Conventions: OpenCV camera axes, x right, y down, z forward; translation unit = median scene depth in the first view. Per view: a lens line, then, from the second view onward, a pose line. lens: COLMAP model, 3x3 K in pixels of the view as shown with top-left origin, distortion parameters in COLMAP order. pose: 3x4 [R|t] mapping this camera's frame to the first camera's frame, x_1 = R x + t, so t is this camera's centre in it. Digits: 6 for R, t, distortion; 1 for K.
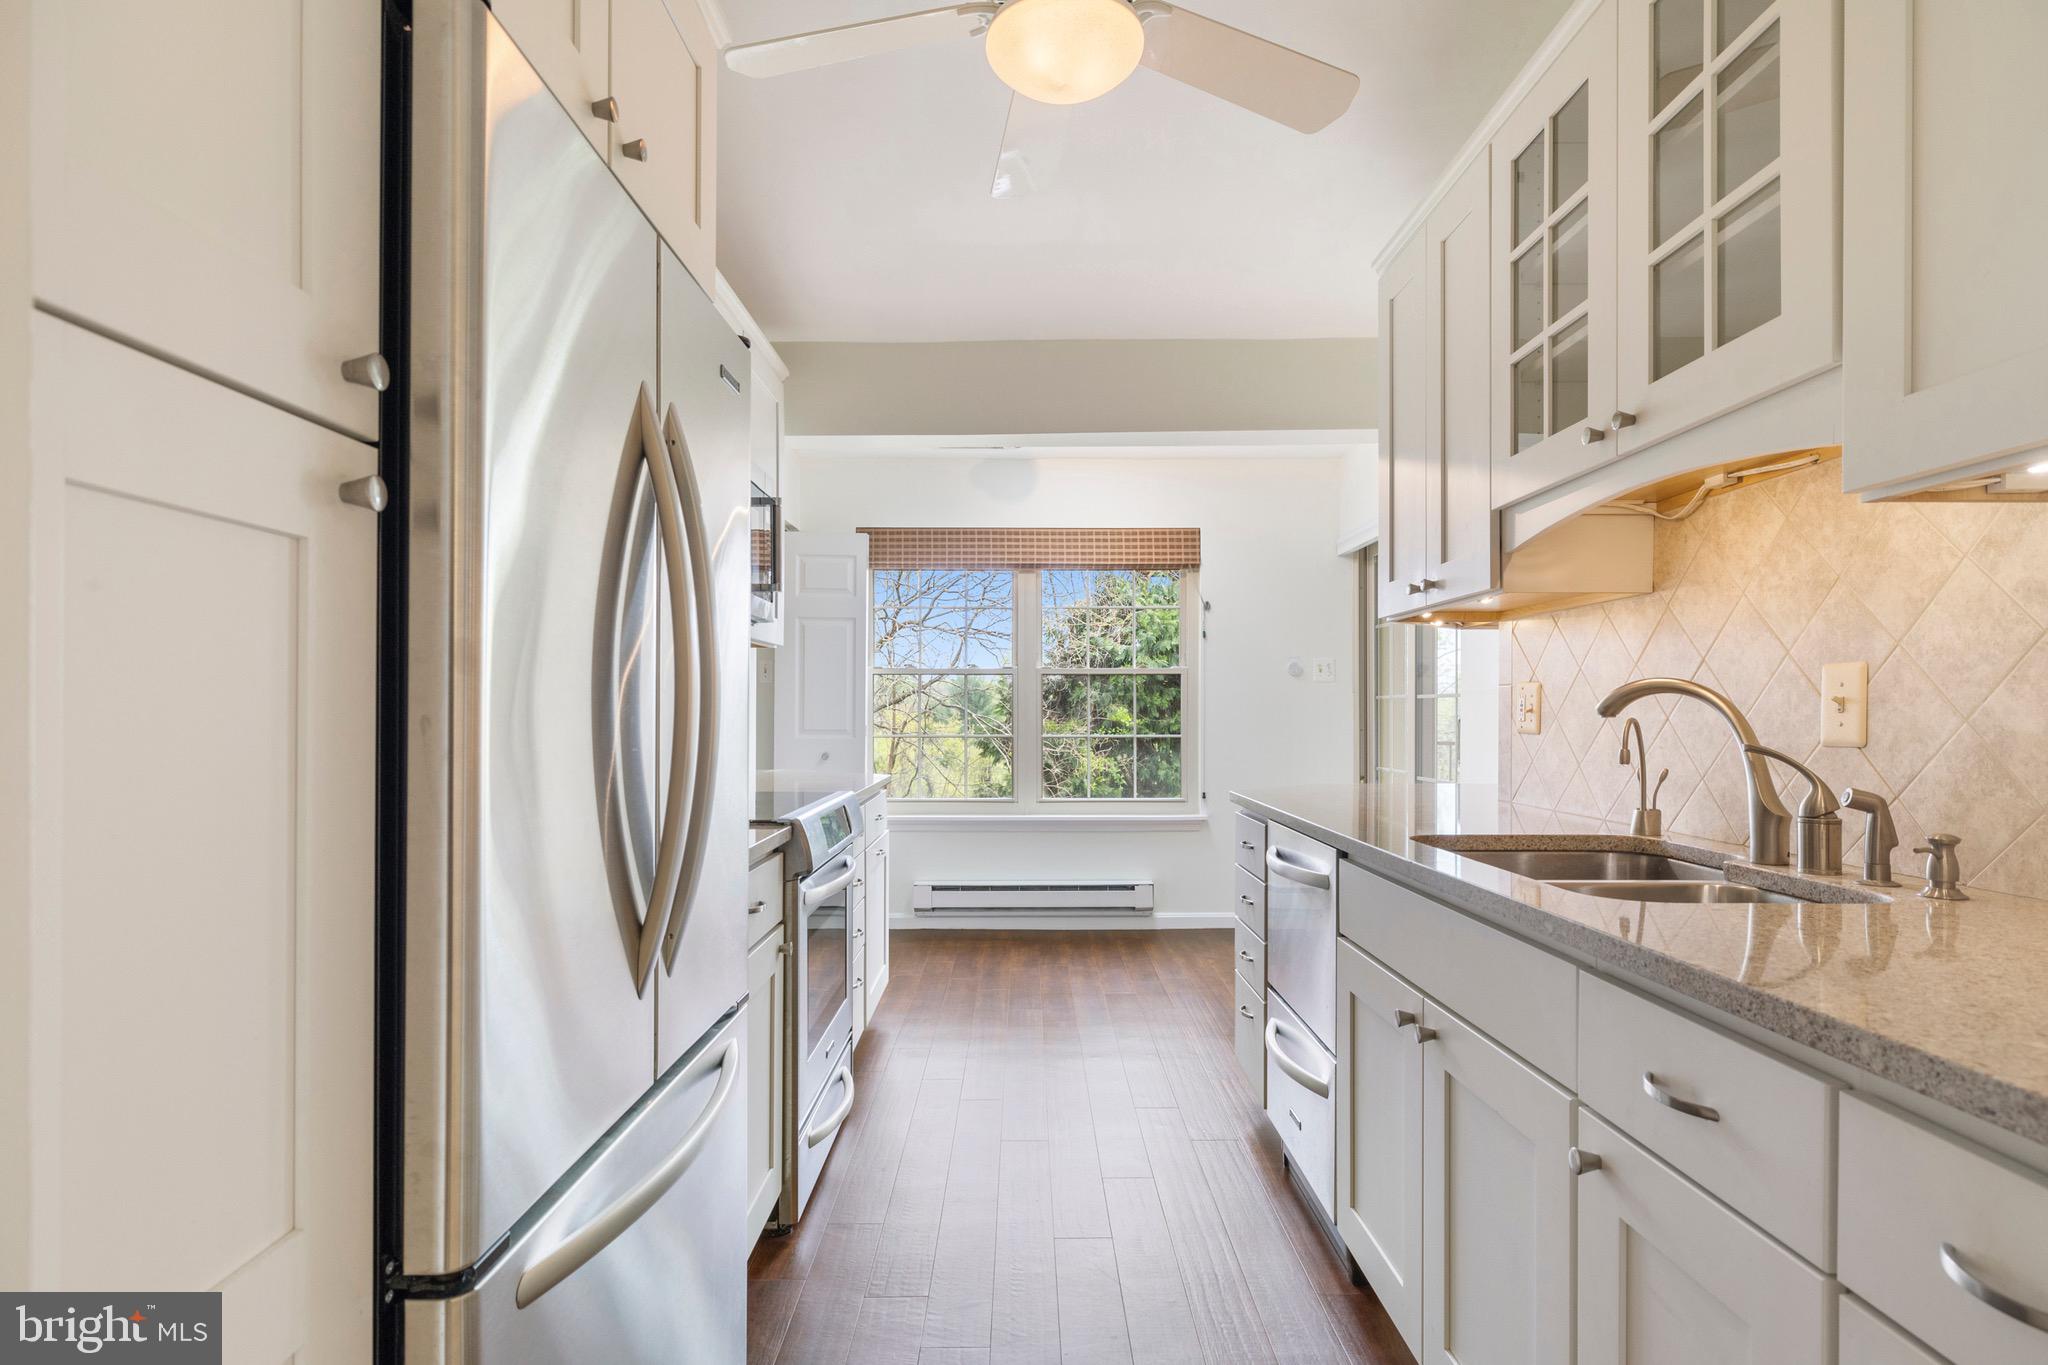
lens RADIAL K [[1091.2, 0, 1020.5], [0, 1091.2, 706.5], [0, 0, 1]] dist [-0.000542, -0.000161]
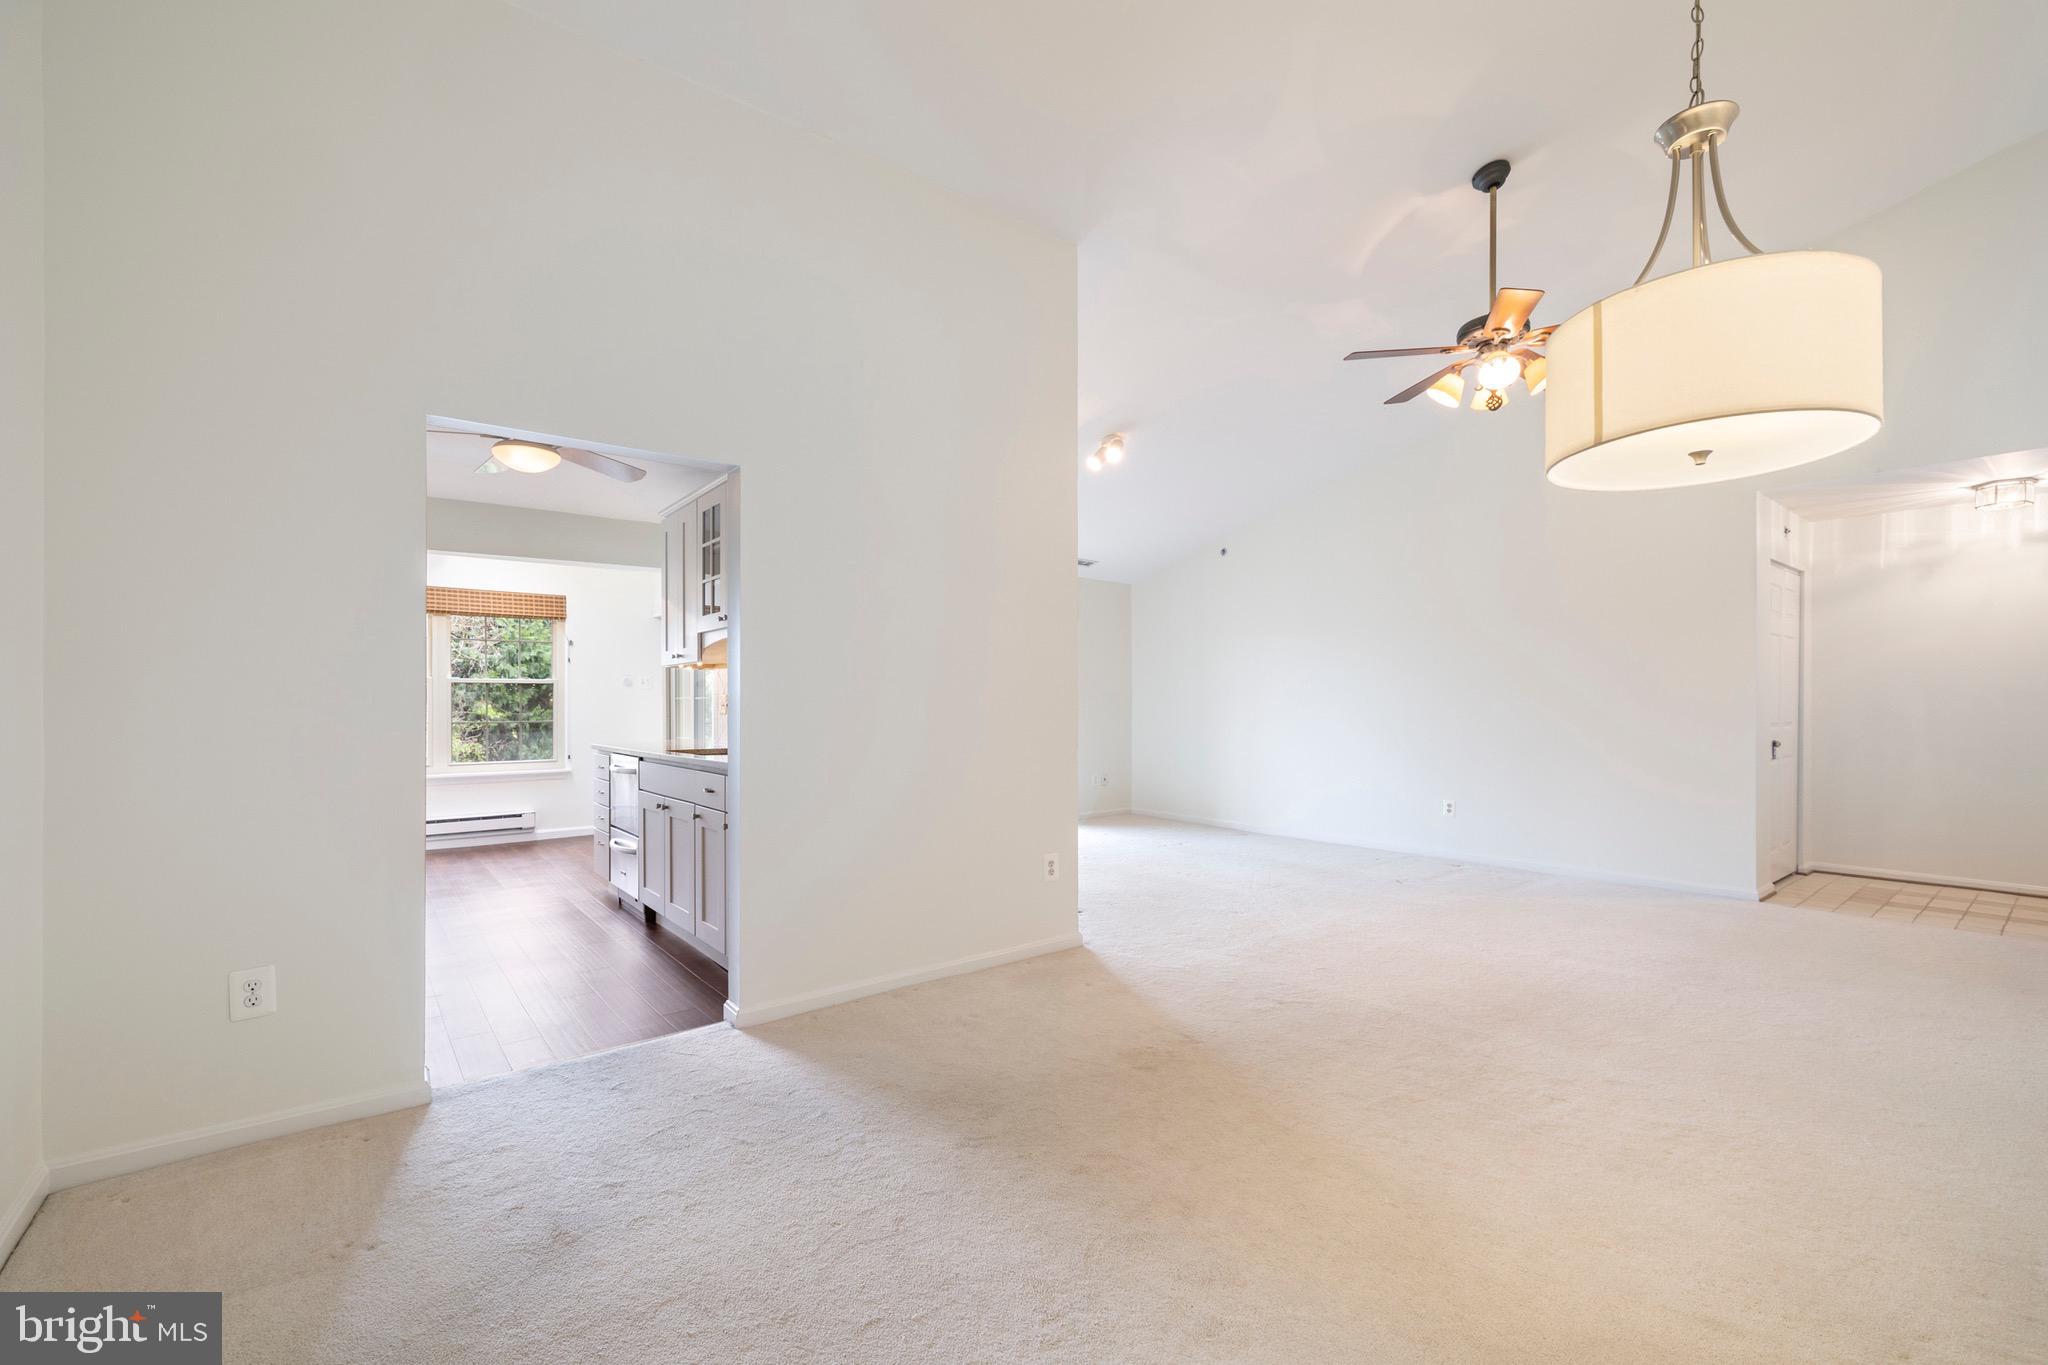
lens RADIAL K [[859.3, 0, 1020.5], [0, 859.3, 705.4], [0, 0, 1]] dist [0.000672, 0.000129]
pose [[0.784721, -0.001965, 0.619846, -0.107683], [-0.000045, 0.999995, 0.003227, -0.001228], [-0.619849, -0.002560, 0.784717, -0.472312]]
